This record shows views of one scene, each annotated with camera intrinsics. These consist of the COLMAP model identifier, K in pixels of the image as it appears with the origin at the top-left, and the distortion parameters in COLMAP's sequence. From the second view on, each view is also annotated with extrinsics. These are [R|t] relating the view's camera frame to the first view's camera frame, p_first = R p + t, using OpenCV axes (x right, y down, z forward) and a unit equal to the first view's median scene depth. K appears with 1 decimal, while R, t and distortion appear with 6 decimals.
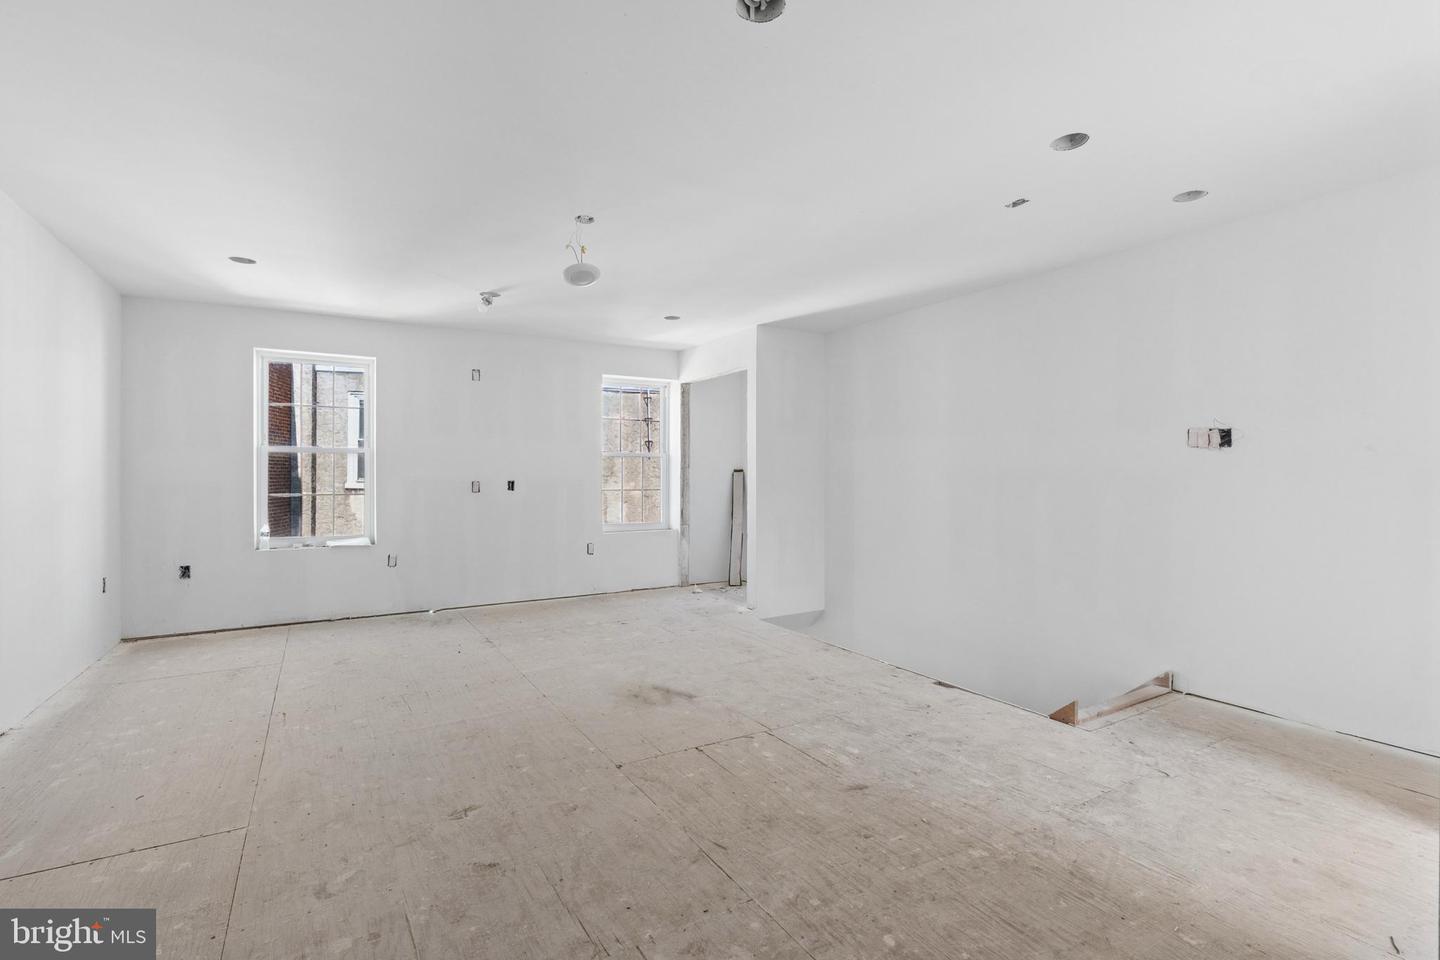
lens RADIAL K [[660.5, 0, 713.7], [0, 660.5, 477.1], [0, 0, 1]] dist [-0.013114, 0.002454]
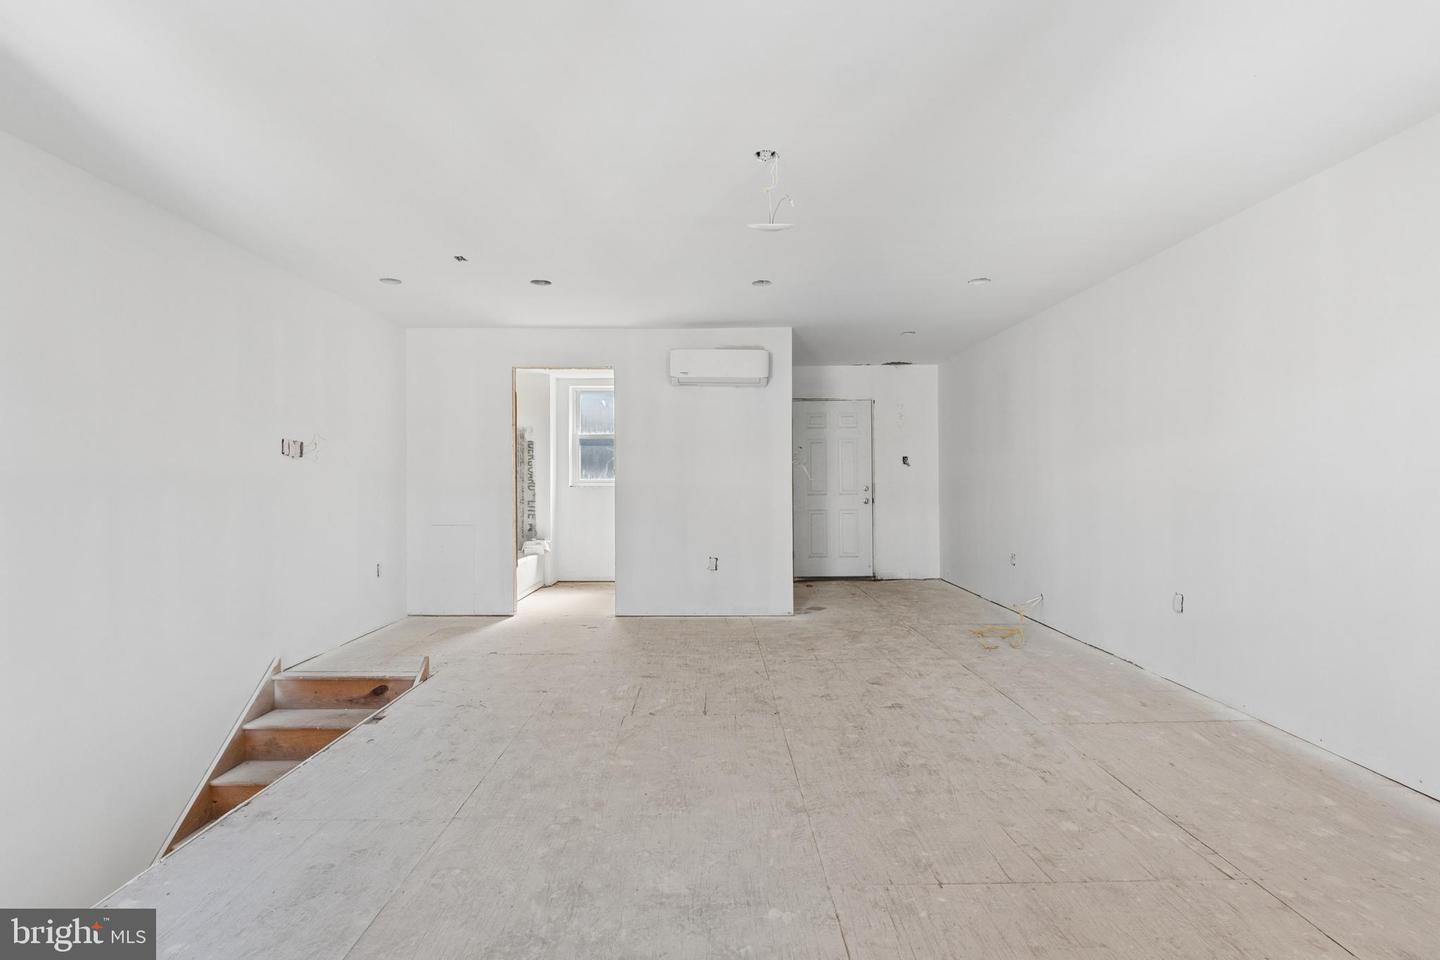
lens RADIAL K [[660.5, 0, 723.5], [0, 660.5, 477.4], [0, 0, 1]] dist [-0.013114, 0.002454]
pose [[-0.868580, 0.003294, 0.495538, -0.637731], [0.003324, 0.999994, -0.000821, -0.003165], [-0.495538, 0.000934, -0.868586, 2.017433]]
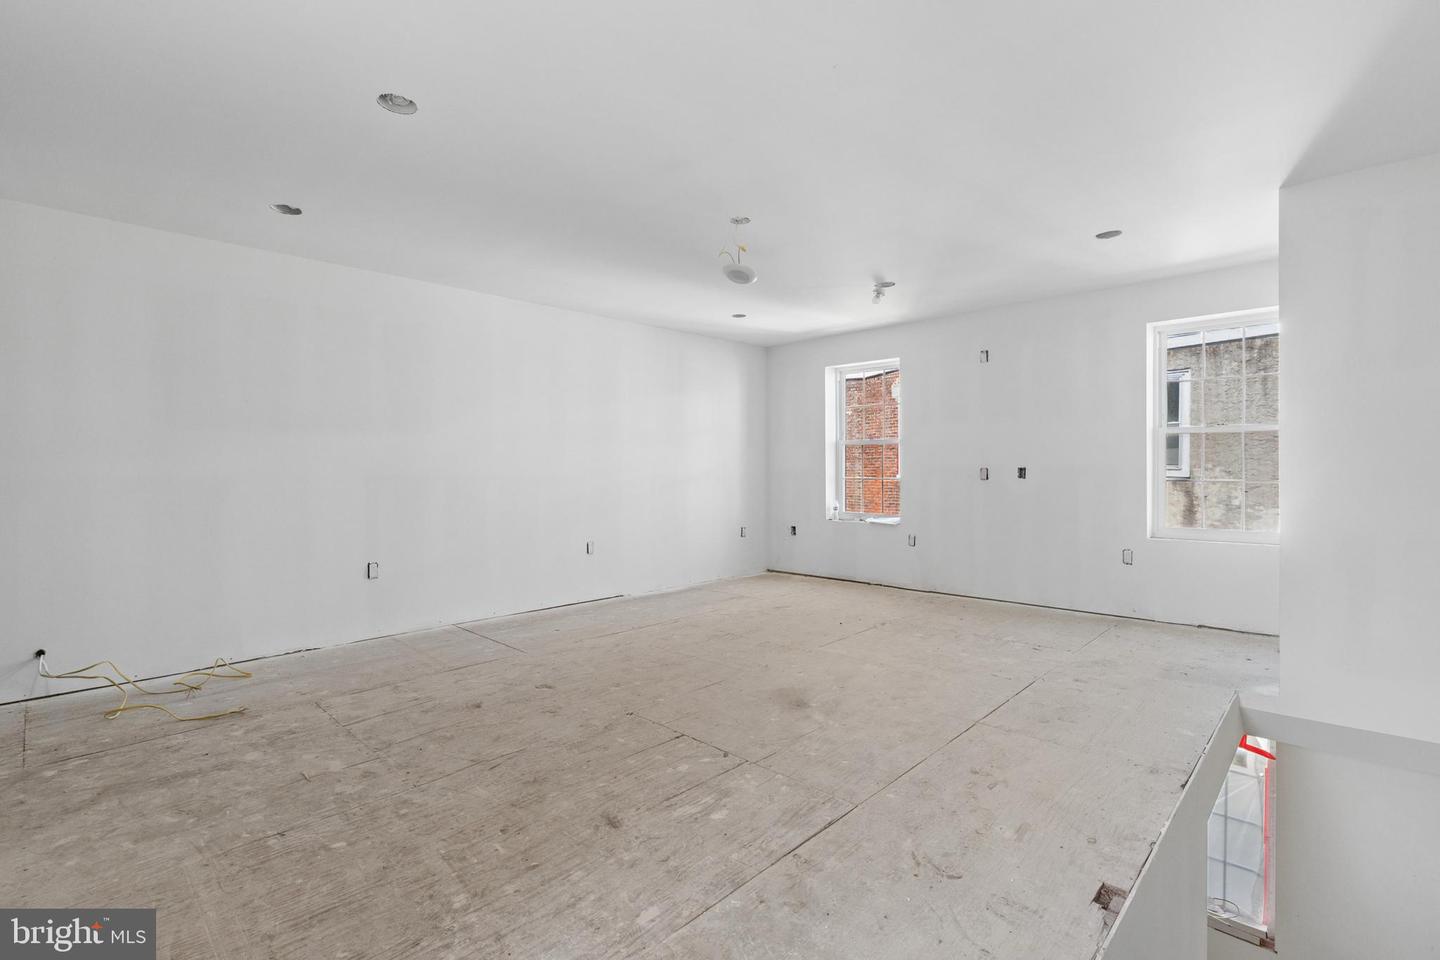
lens RADIAL K [[660.5, 0, 724.9], [0, 660.5, 476.3], [0, 0, 1]] dist [-0.013114, 0.002454]
pose [[0.273519, 0.012523, -0.961785, 0.954546], [0.003033, 0.999899, 0.013882, 0.008245], [0.961862, -0.006715, 0.273453, 0.803512]]
